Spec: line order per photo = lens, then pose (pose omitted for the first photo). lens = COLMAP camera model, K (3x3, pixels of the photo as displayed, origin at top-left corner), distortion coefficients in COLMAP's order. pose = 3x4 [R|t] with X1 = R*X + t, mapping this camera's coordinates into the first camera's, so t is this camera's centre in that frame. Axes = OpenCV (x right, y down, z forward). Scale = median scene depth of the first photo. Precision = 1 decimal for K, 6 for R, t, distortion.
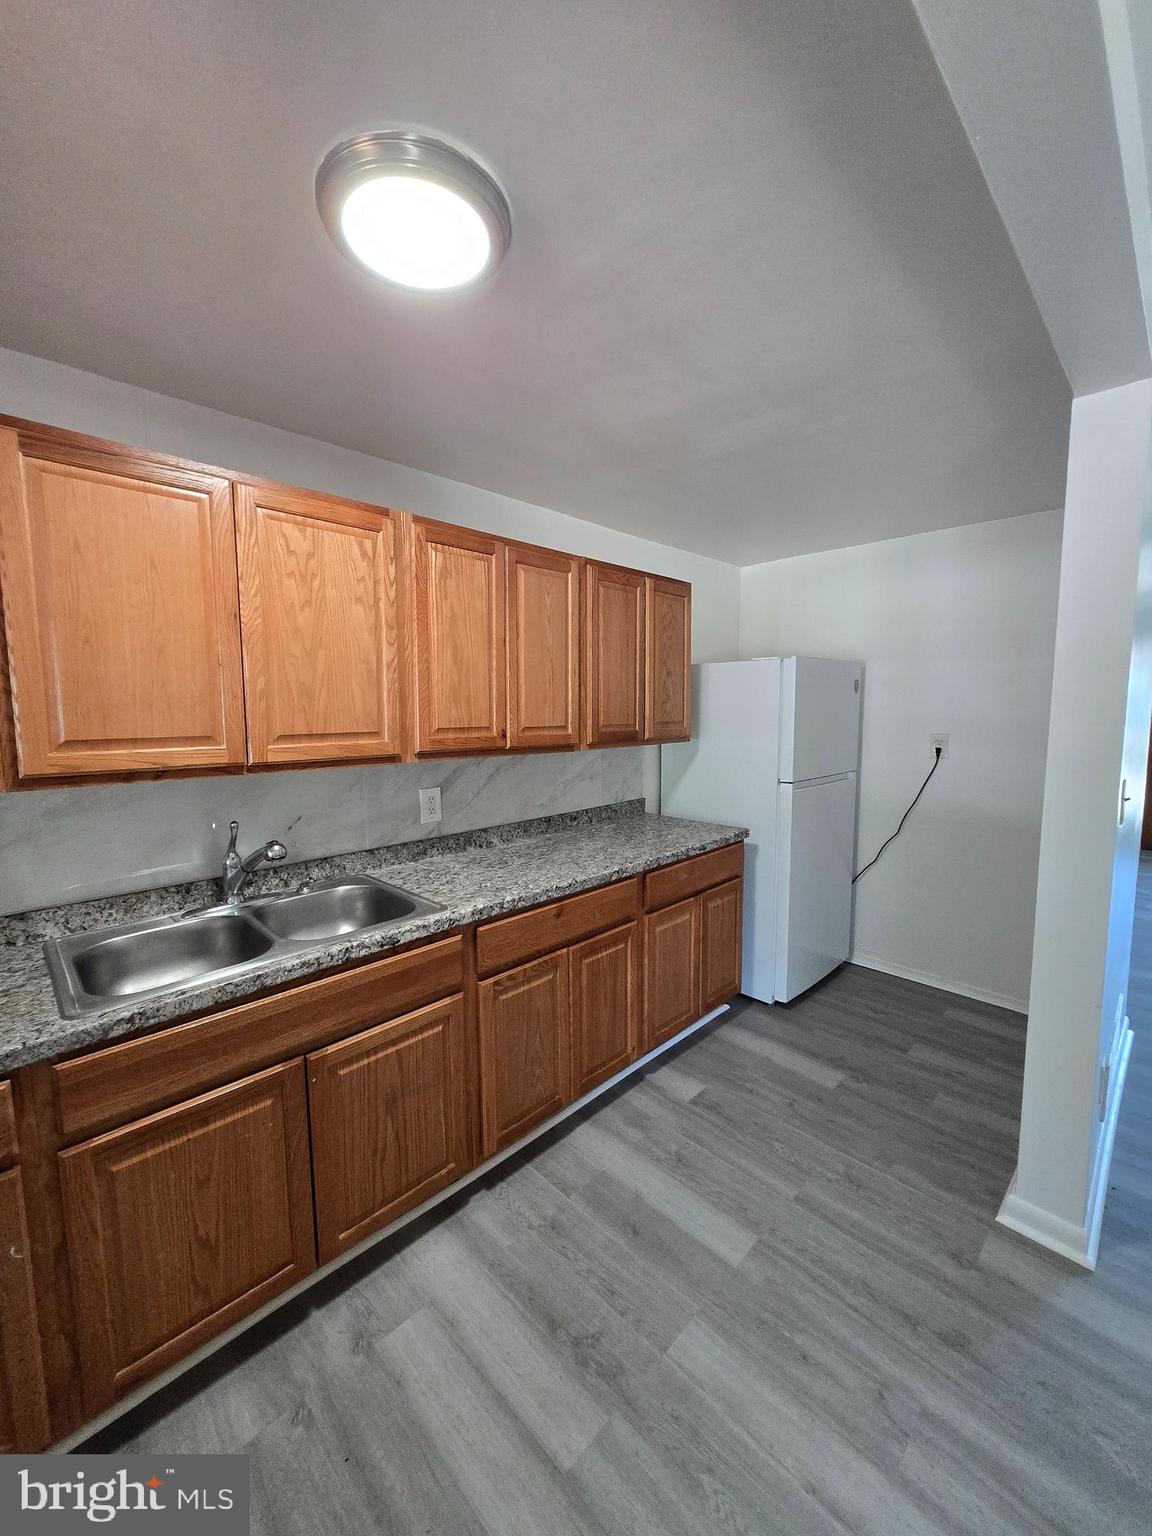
lens RADIAL K [[598.3, 0, 579.3], [0, 598.3, 768.0], [0, 0, 1]] dist [0.001871, -0.000091]
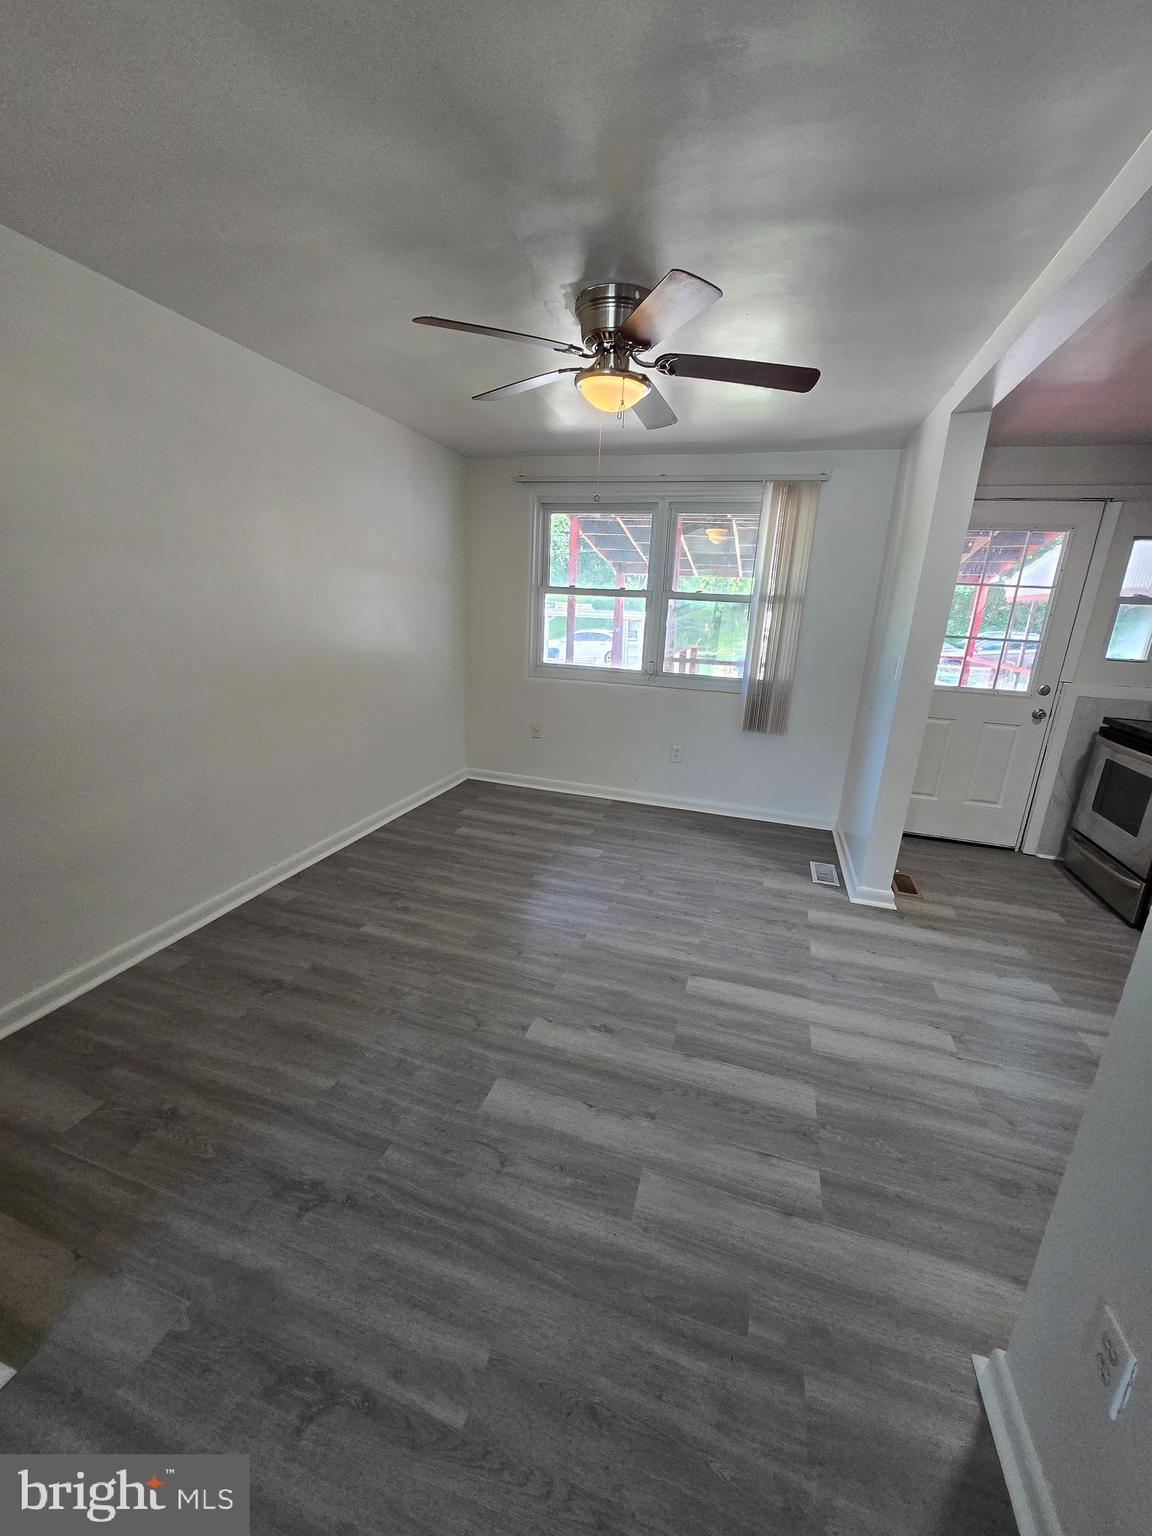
lens RADIAL K [[598.3, 0, 579.3], [0, 598.3, 768.0], [0, 0, 1]] dist [0.001871, -0.000091]
pose [[-0.882244, 0.095038, -0.461101, 1.252937], [-0.085456, 0.930816, 0.355358, -0.067060], [0.462973, 0.352916, -0.813085, 0.892375]]
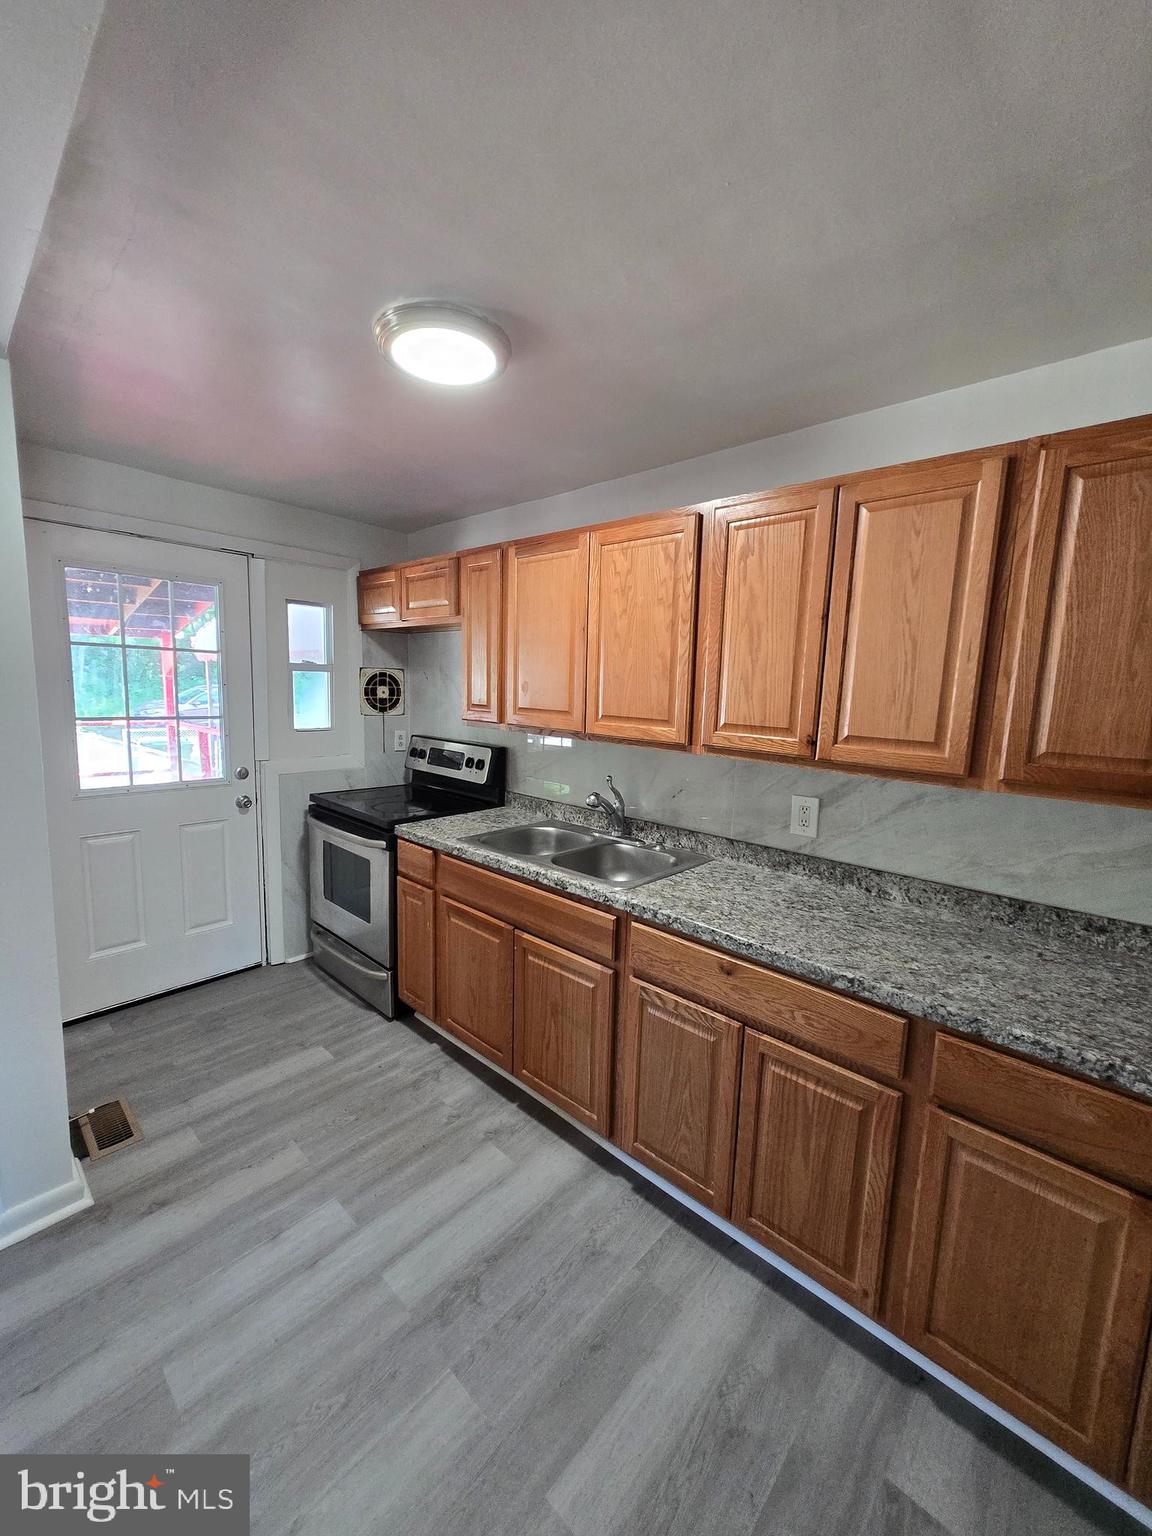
lens RADIAL K [[597.2, 0, 572.4], [0, 597.2, 765.5], [0, 0, 1]] dist [0.000612, -0.000024]
pose [[0.050748, 0.142096, -0.988551, 0.671050], [-0.135961, 0.981594, 0.134116, -0.092644], [0.989414, 0.127599, 0.069134, 0.698171]]
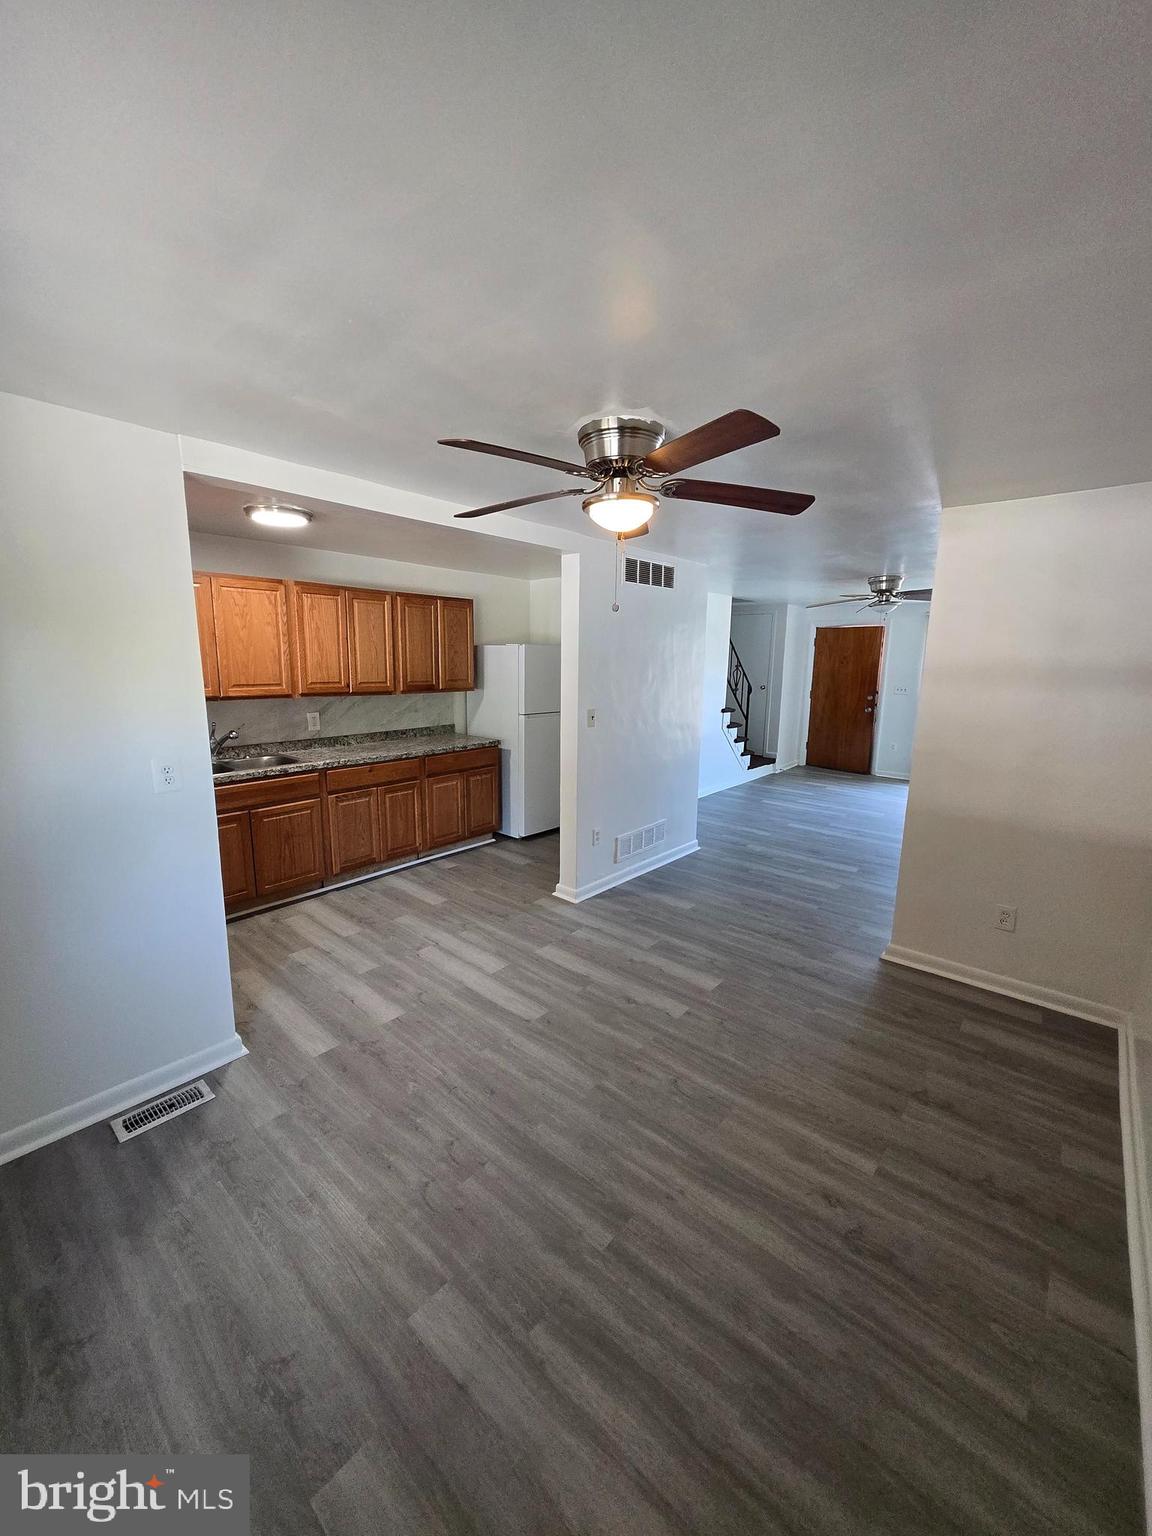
lens RADIAL K [[598.3, 0, 579.3], [0, 598.3, 768.0], [0, 0, 1]] dist [0.001871, -0.000091]
pose [[0.996758, 0.009123, 0.079935, 0.528502], [-0.015902, 0.996290, 0.084574, 0.040538], [-0.078867, -0.085571, 0.993206, -1.167035]]
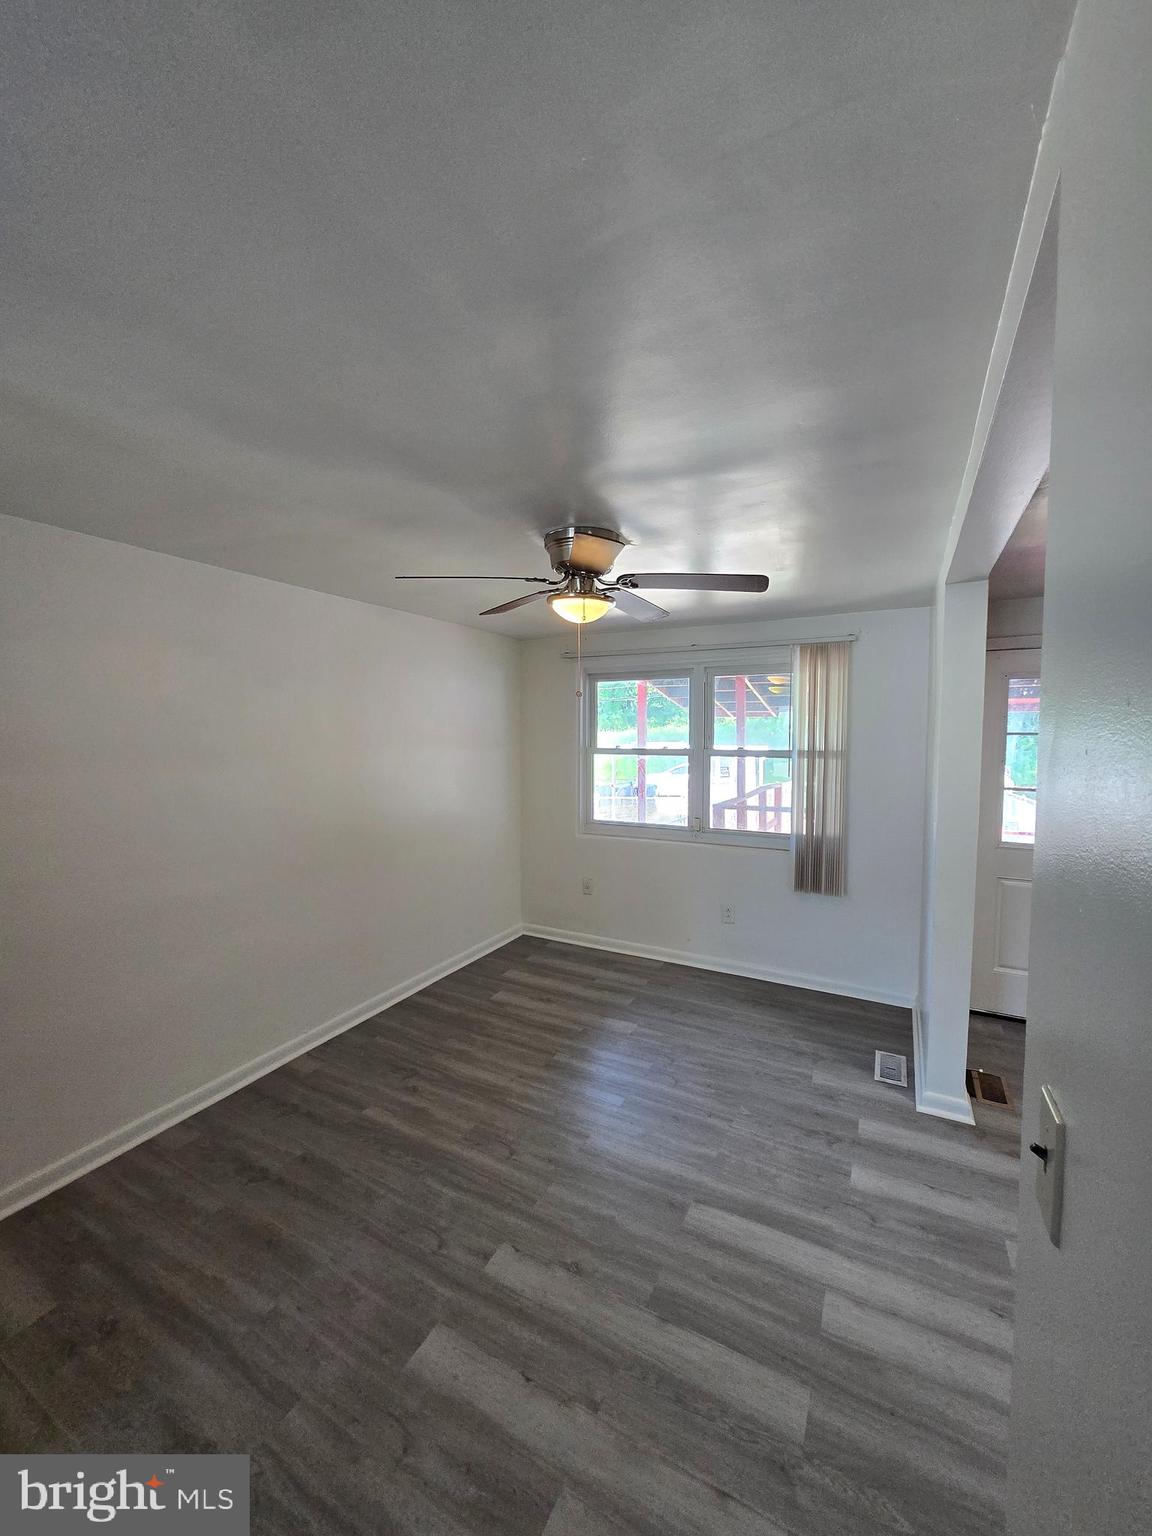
lens RADIAL K [[598.3, 0, 579.3], [0, 598.3, 768.0], [0, 0, 1]] dist [0.001871, -0.000091]
pose [[-0.954283, 0.026966, -0.297684, 1.023016], [-0.021964, 0.986903, 0.159810, -0.185969], [0.298095, 0.159042, -0.941193, 0.974183]]
